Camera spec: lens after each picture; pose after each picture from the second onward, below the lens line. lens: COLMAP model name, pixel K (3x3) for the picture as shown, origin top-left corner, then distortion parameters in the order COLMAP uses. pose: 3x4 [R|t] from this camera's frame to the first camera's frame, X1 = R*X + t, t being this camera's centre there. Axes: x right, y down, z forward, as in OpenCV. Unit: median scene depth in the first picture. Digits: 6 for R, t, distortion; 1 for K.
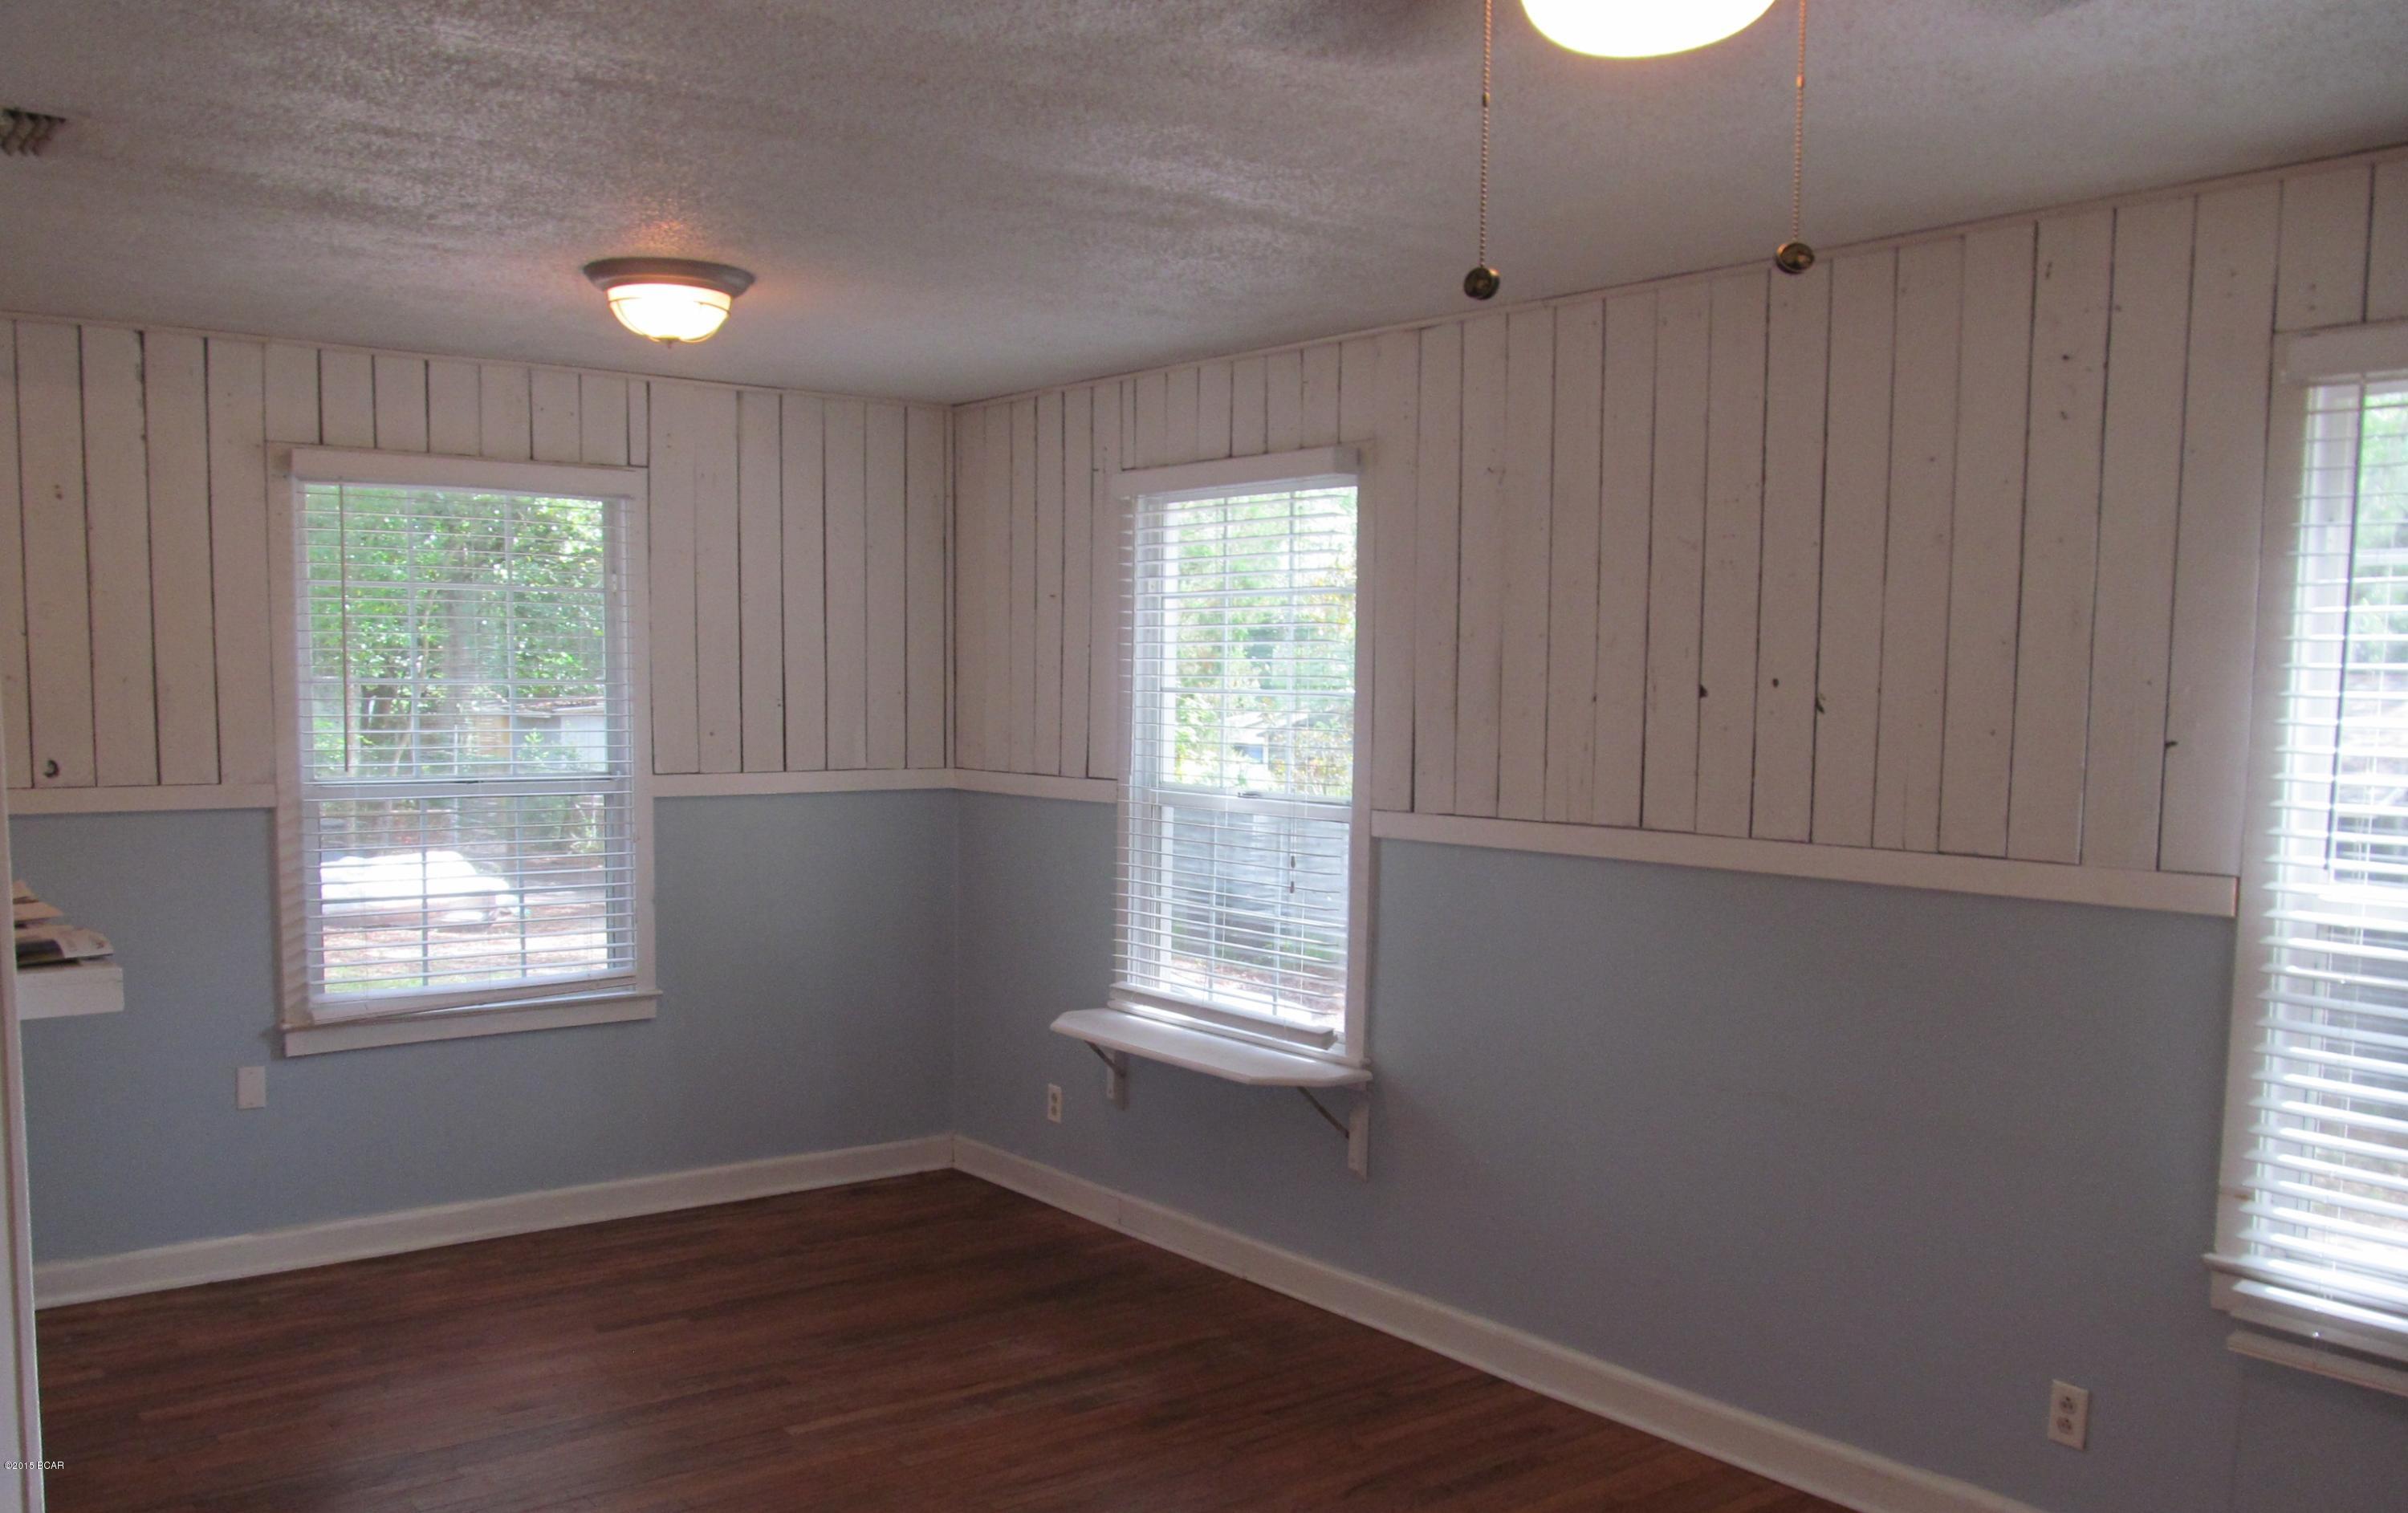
lens RADIAL K [[2035.7, 0, 1203.0], [0, 2035.7, 824.0], [0, 0, 1]] dist [0.007107, 0.010559]
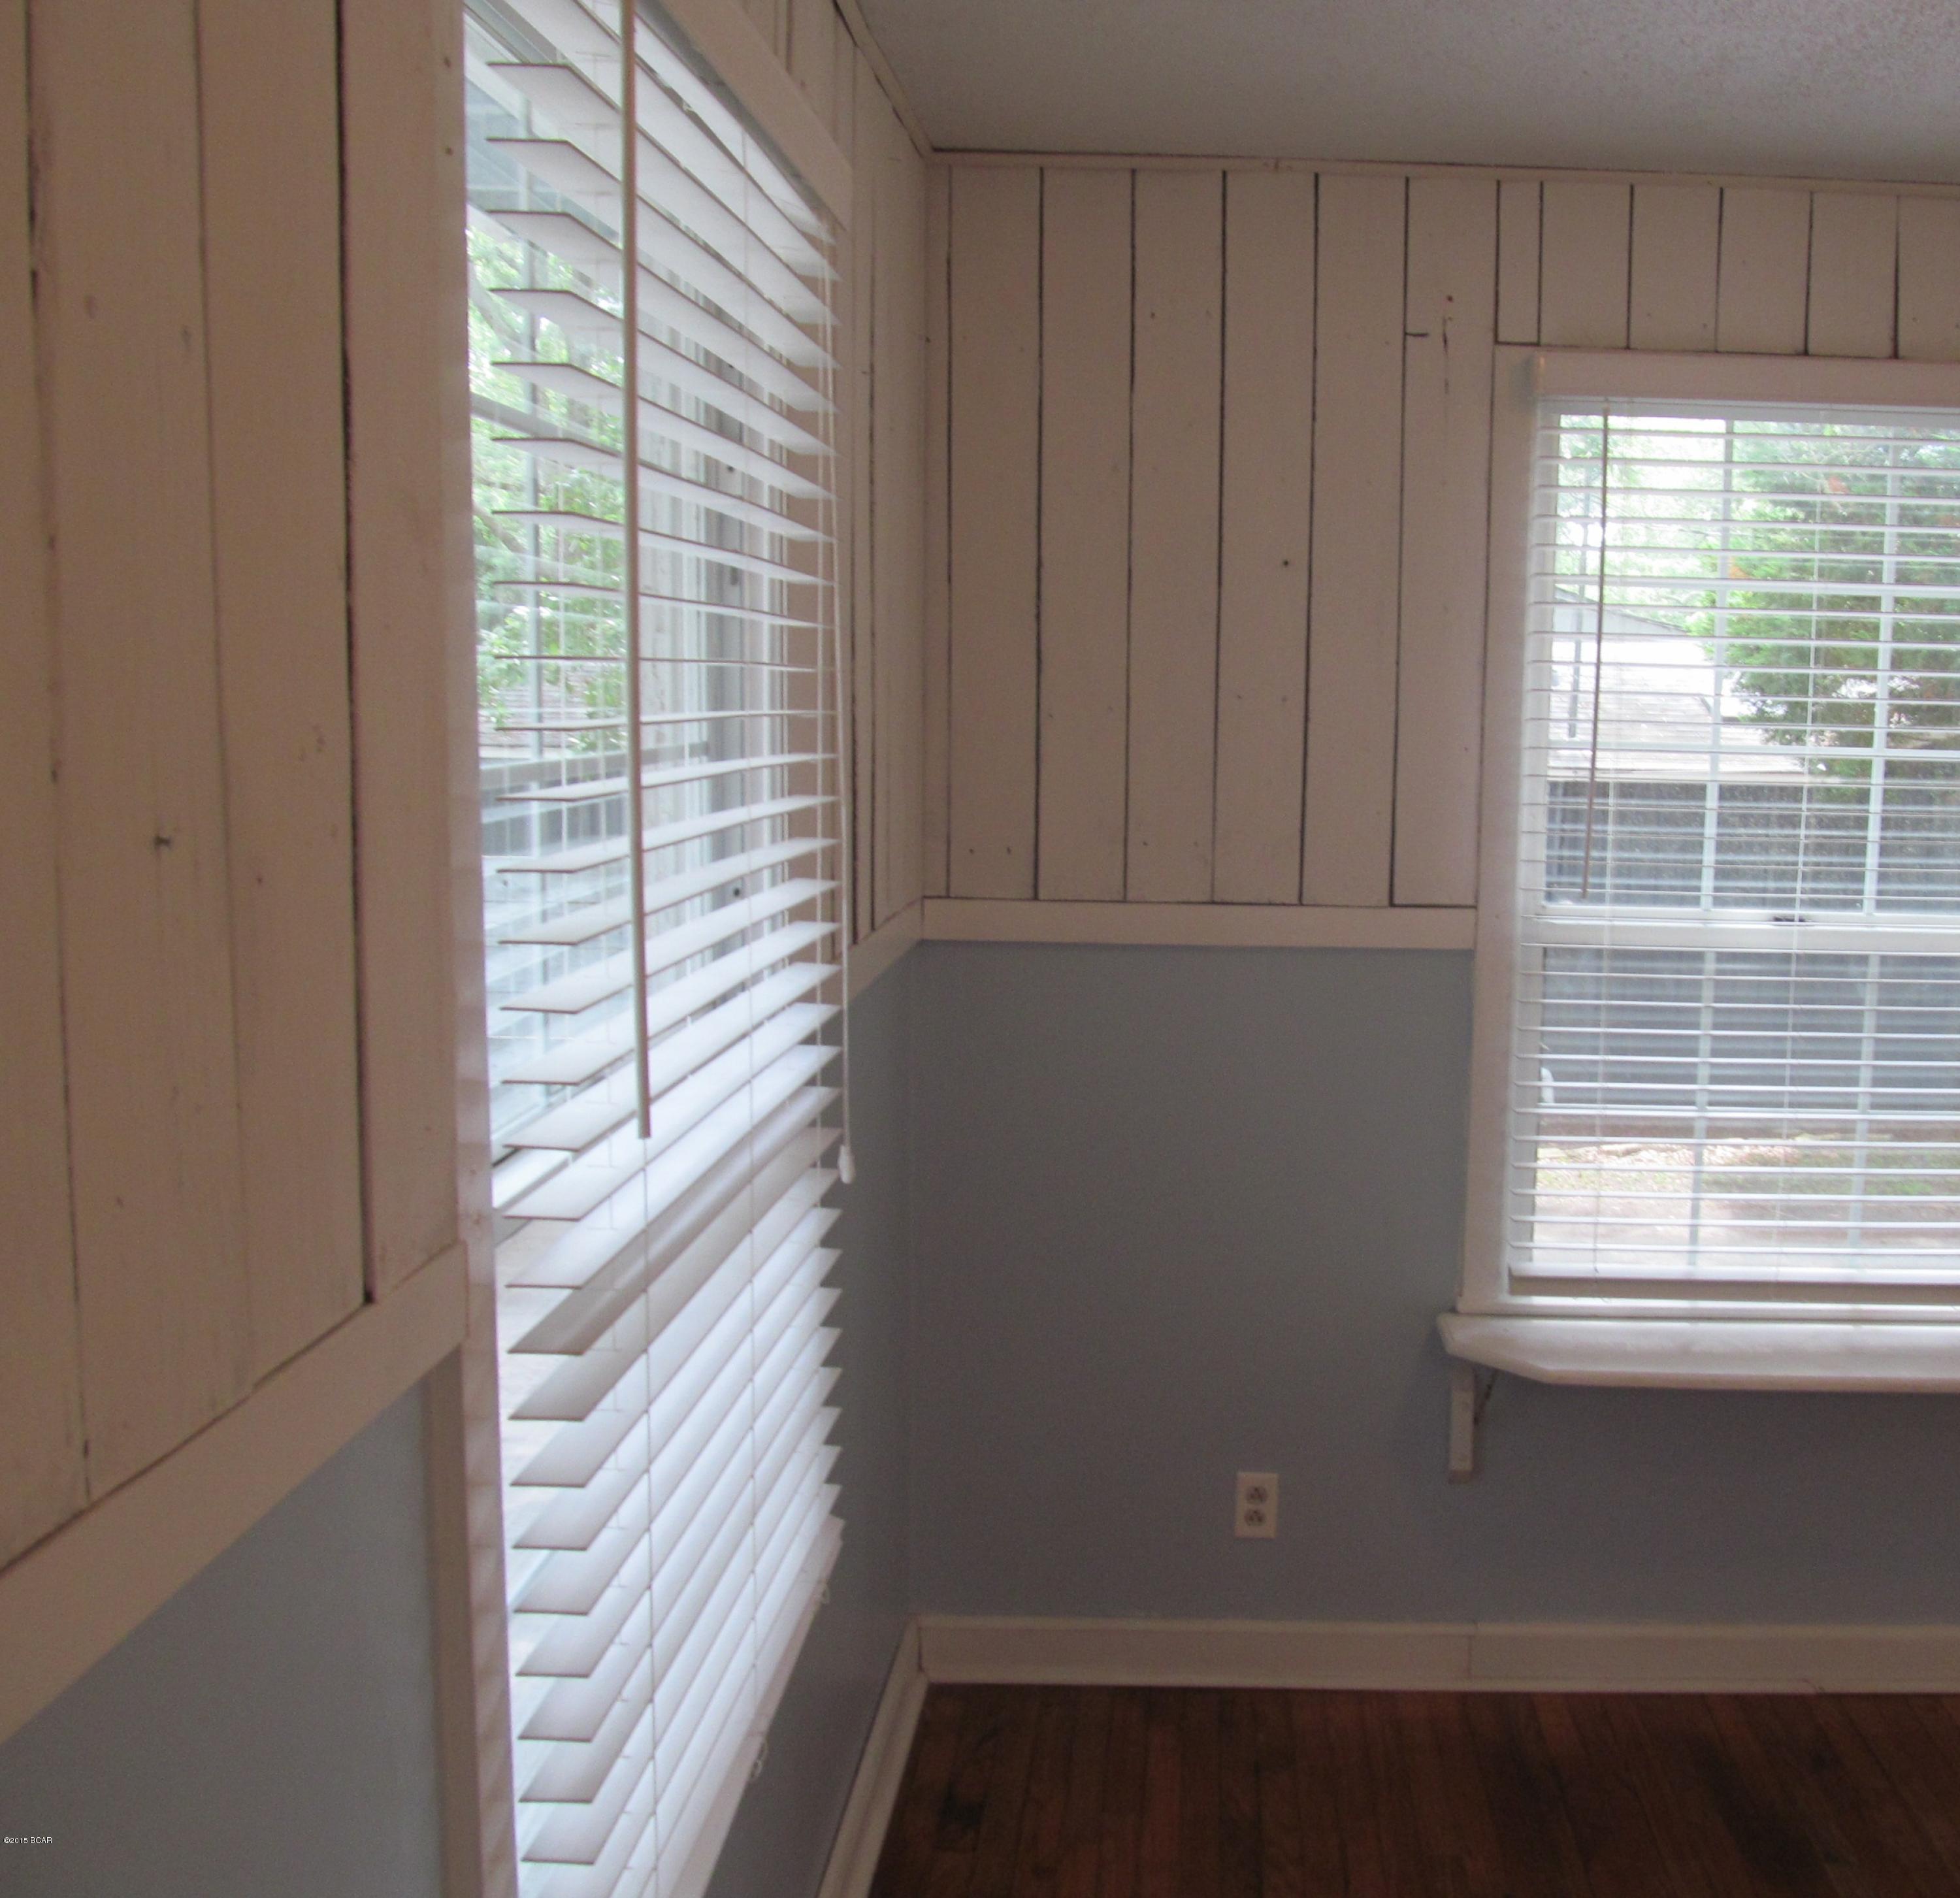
lens RADIAL K [[2195.8, 0, 980.0], [0, 2195.8, 949.0], [0, 0, 1]] dist [-0.008974, 0.012013]
pose [[0.589971, -0.087347, 0.802686, -0.604593], [0.035728, 0.995982, 0.082121, -0.064552], [-0.806634, -0.019771, 0.590721, 0.755191]]
